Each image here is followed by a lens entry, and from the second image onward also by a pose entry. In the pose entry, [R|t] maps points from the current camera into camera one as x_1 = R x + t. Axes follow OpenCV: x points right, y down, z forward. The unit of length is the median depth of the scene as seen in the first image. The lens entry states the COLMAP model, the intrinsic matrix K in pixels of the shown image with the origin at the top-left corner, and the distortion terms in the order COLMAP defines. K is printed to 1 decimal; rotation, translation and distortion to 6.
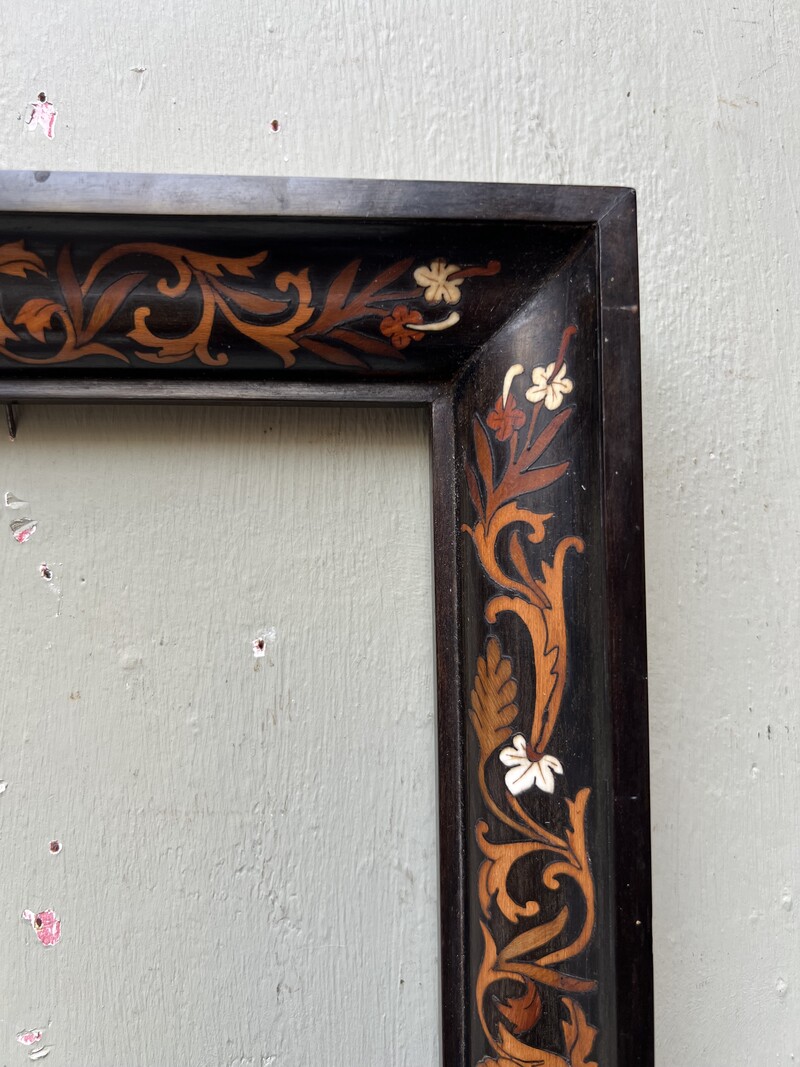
lens RADIAL K [[804.1, 0, 444.4], [0, 804.1, 563.7], [0, 0, 1]] dist [-0.011315, -0.030354]
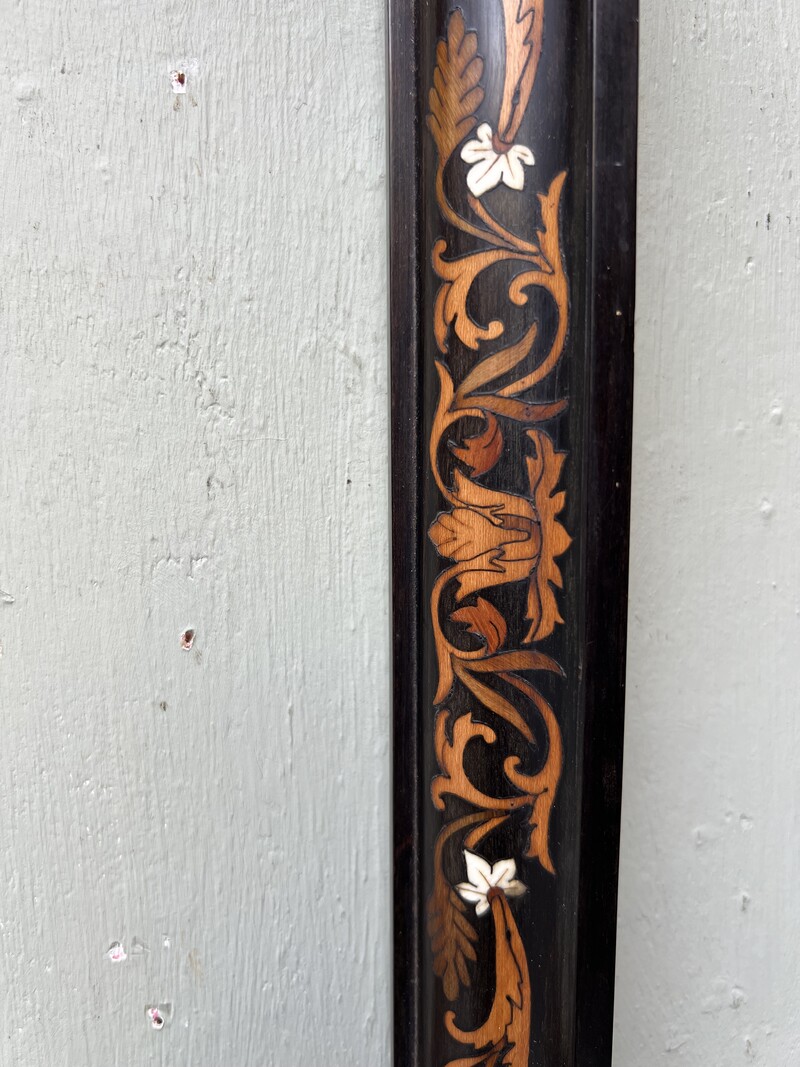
lens RADIAL K [[804.1, 0, 441.5], [0, 804.1, 558.7], [0, 0, 1]] dist [-0.011315, -0.030354]
pose [[0.999387, 0.009753, 0.033614, 0.021463], [-0.014452, 0.989689, 0.142501, 0.481798], [-0.031877, -0.142900, 0.989224, 0.095246]]
